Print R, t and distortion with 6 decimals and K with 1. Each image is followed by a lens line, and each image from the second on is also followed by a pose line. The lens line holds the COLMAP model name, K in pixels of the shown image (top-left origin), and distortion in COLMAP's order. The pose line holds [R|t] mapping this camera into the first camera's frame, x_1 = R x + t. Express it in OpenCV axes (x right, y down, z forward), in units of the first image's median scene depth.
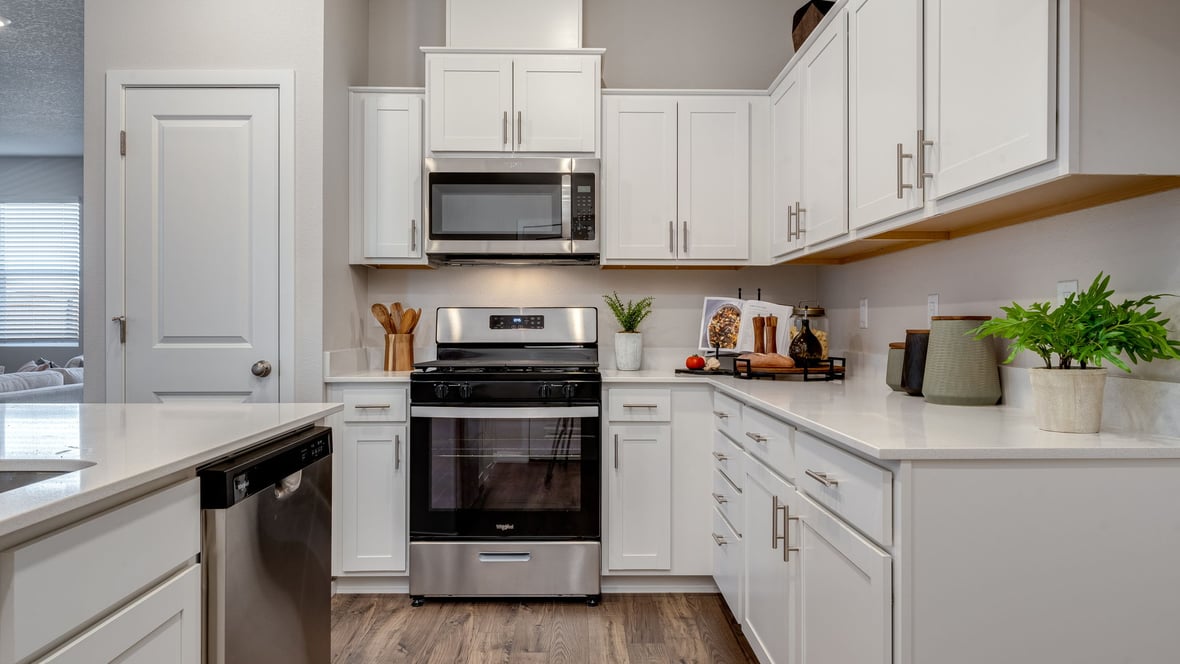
lens RADIAL K [[778.2, 0, 588.4], [0, 778.2, 323.2], [0, 0, 1]] dist [0.003795, -0.003359]
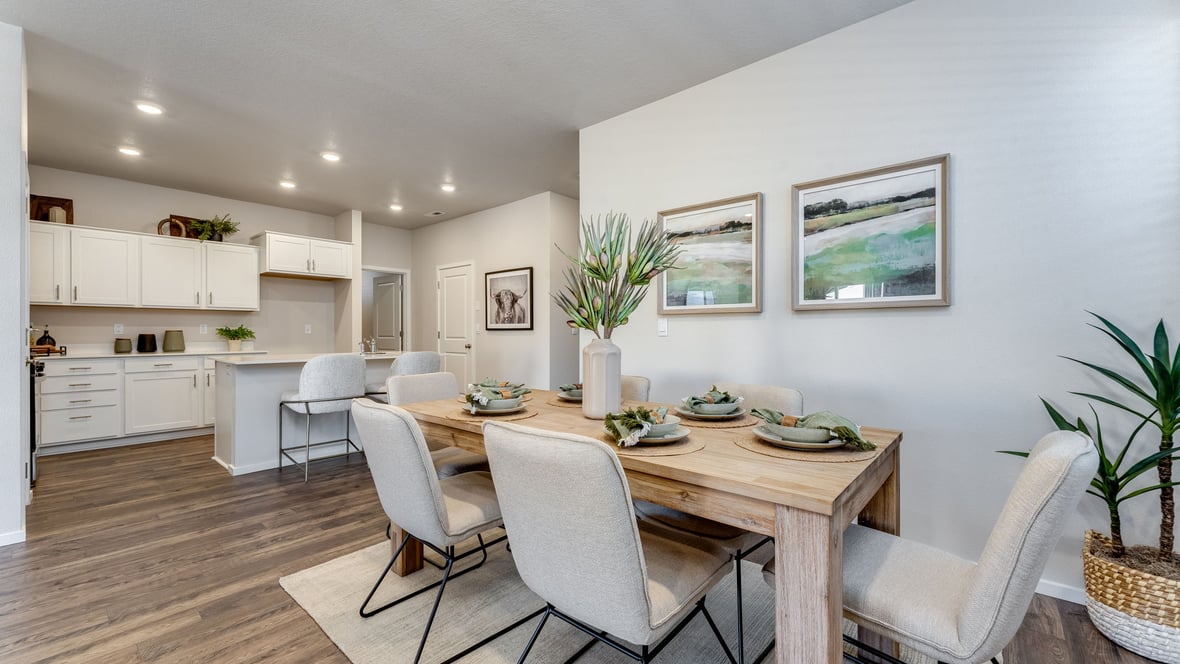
lens RADIAL K [[469.4, 0, 590.4], [0, 469.4, 332.7], [0, 0, 1]] dist [0.002035, -0.000007]
pose [[-0.747651, -0.002724, 0.664086, -1.783094], [-0.002789, 0.999996, 0.000962, -0.003856], [-0.664086, -0.001133, -0.747655, 0.881629]]
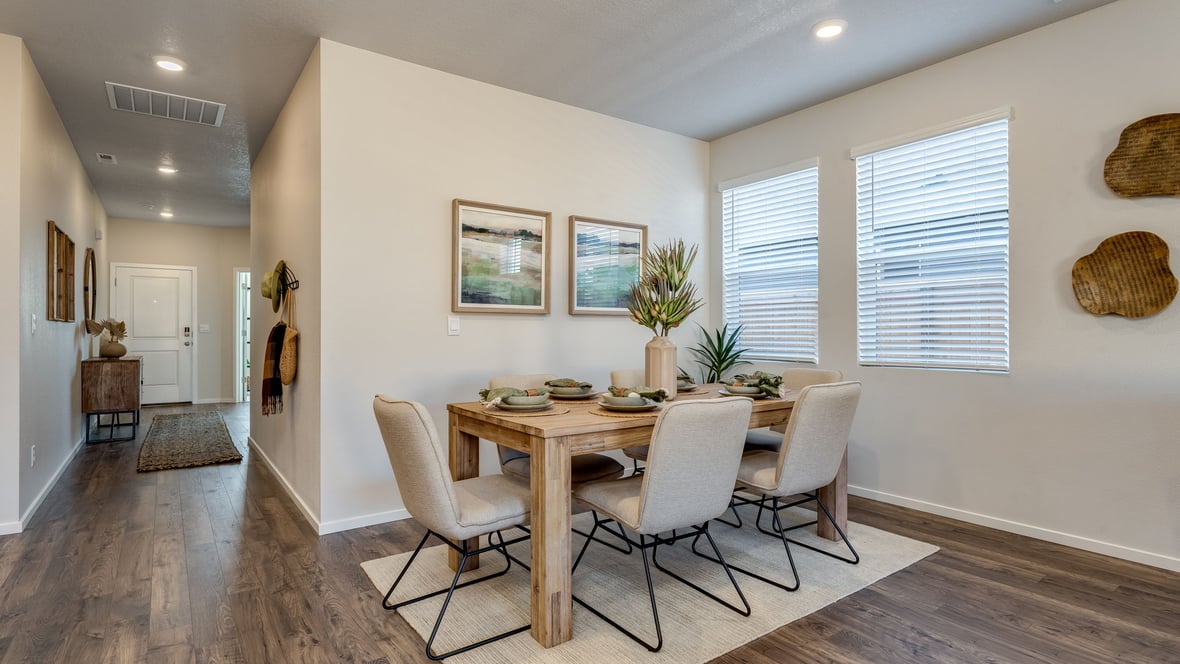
lens RADIAL K [[573.1, 0, 581.2], [0, 573.1, 329.7], [0, 0, 1]] dist [-0.006740, -0.000406]
pose [[-0.820963, -0.005750, -0.570952, -0.823422], [-0.001837, 0.999971, -0.007429, 0.000461], [0.570978, -0.005050, -0.820950, 1.076625]]
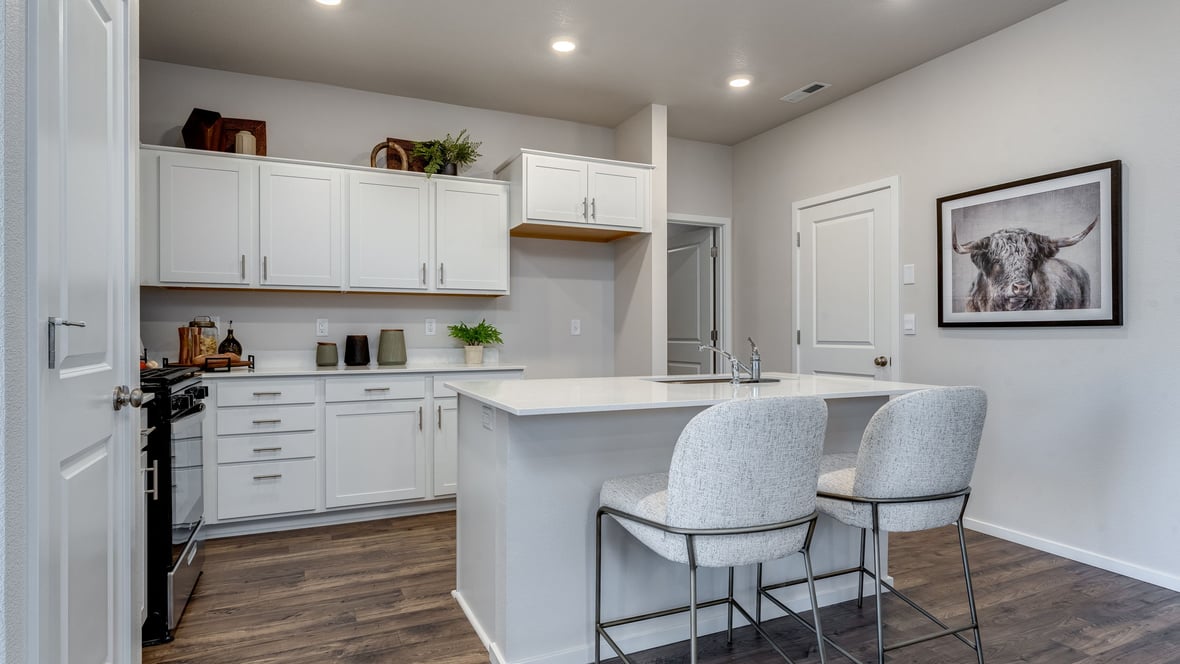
lens RADIAL K [[631.0, 0, 588.7], [0, 631.0, 333.7], [0, 0, 1]] dist [0.003730, -0.005082]
pose [[-0.405603, -0.001734, 0.914048, -1.010740], [-0.001301, 0.999998, 0.001319, 0.000429], [-0.914048, -0.000654, -0.405604, 0.783452]]
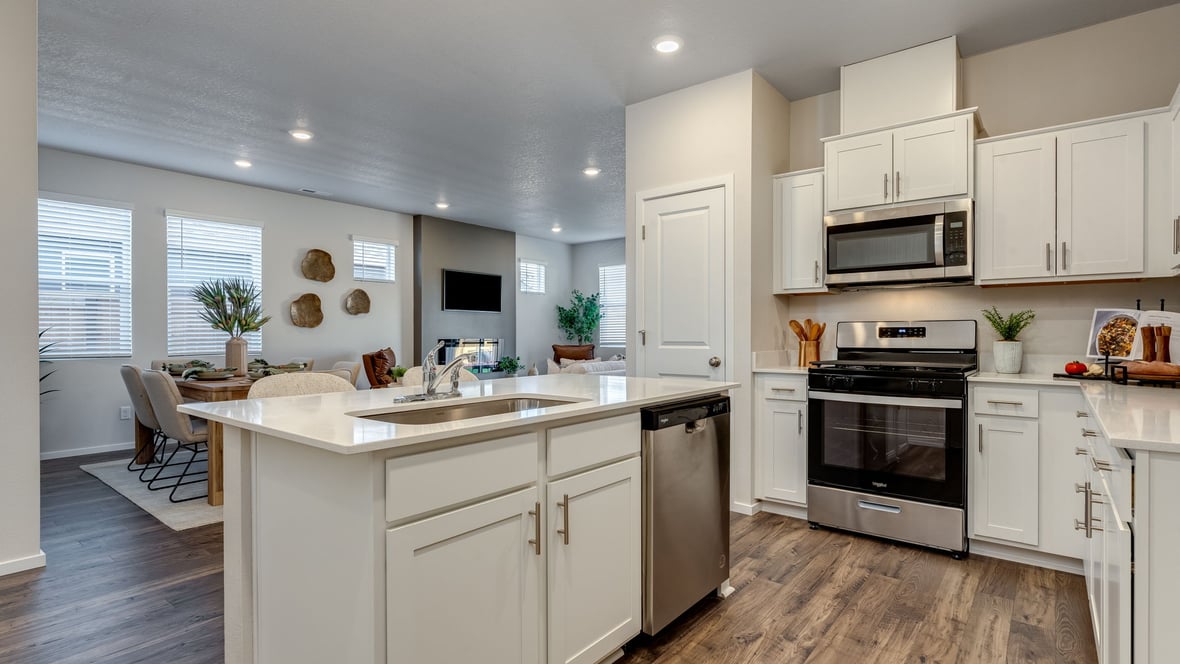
lens RADIAL K [[573.1, 0, 583.4], [0, 573.1, 334.5], [0, 0, 1]] dist [-0.006740, -0.000406]
pose [[0.763815, -0.000954, -0.645434, 0.128269], [0.002051, 0.999997, 0.000950, 0.000198], [0.645432, -0.002049, 0.763815, -0.077504]]
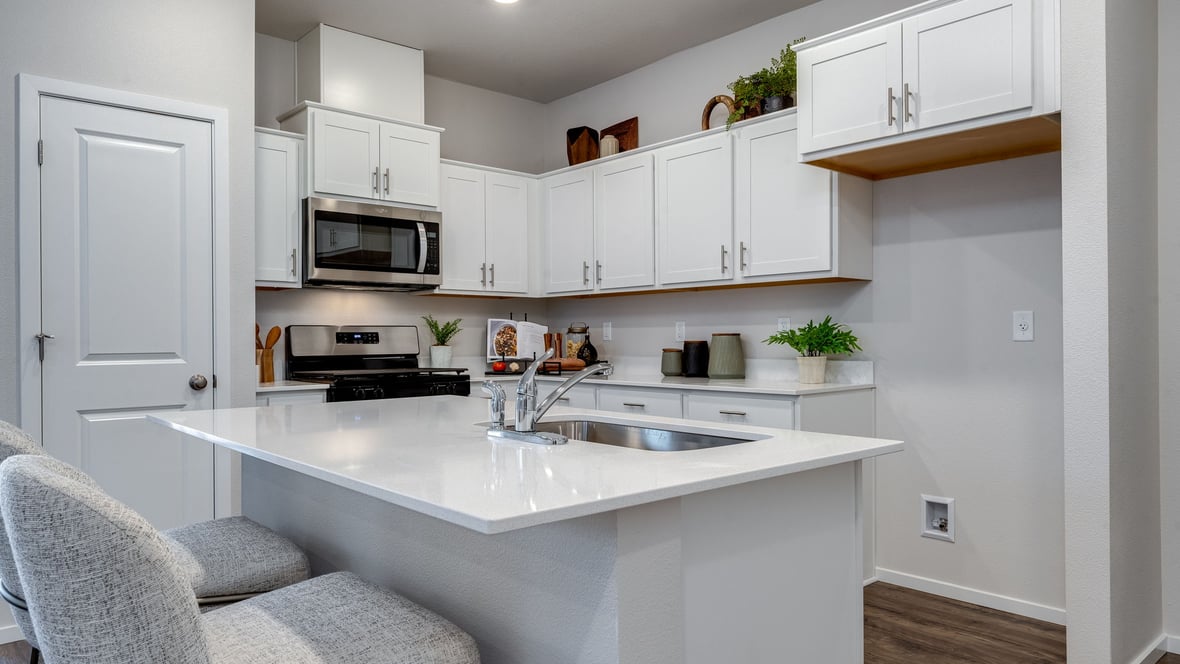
lens RADIAL K [[778.2, 0, 585.2], [0, 778.2, 337.3], [0, 0, 1]] dist [0.003795, -0.003359]
pose [[0.760614, -0.003687, 0.649194, -0.654492], [0.004568, 0.999990, 0.000327, -0.001136], [-0.649188, 0.002717, 0.760623, -0.149334]]
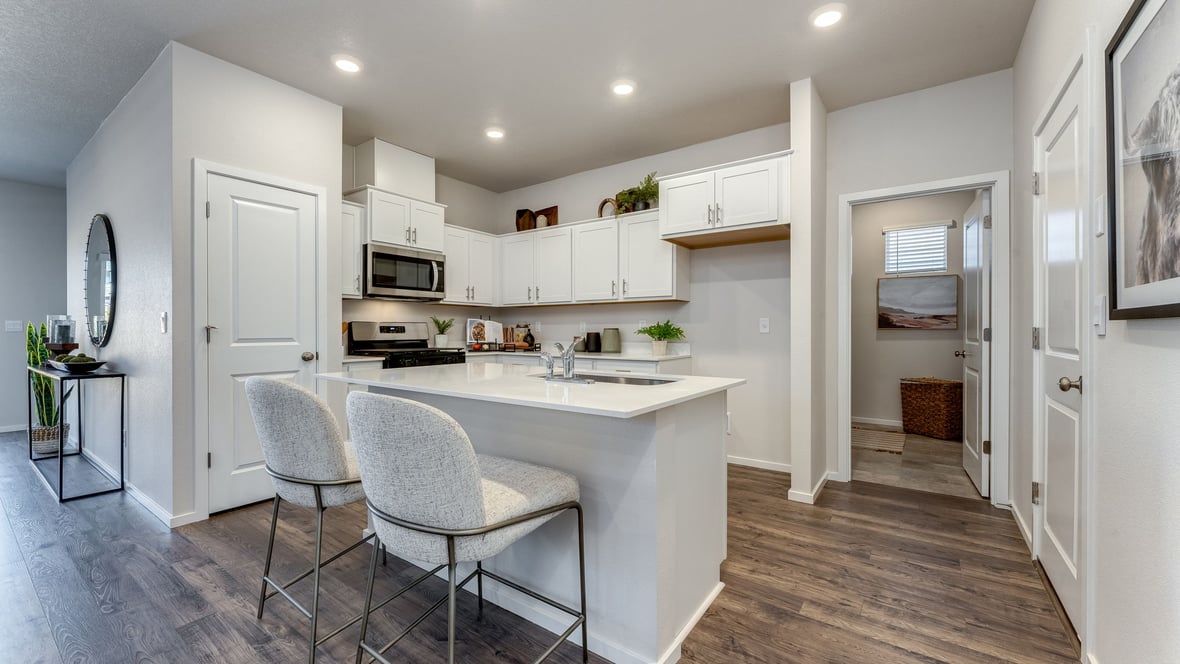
lens RADIAL K [[469.4, 0, 587.1], [0, 469.4, 332.0], [0, 0, 1]] dist [0.002035, -0.000007]
pose [[0.594698, -0.002660, 0.803945, -0.819787], [-0.001326, 0.999990, 0.004290, -0.001062], [-0.803948, -0.003617, 0.594688, -0.112015]]
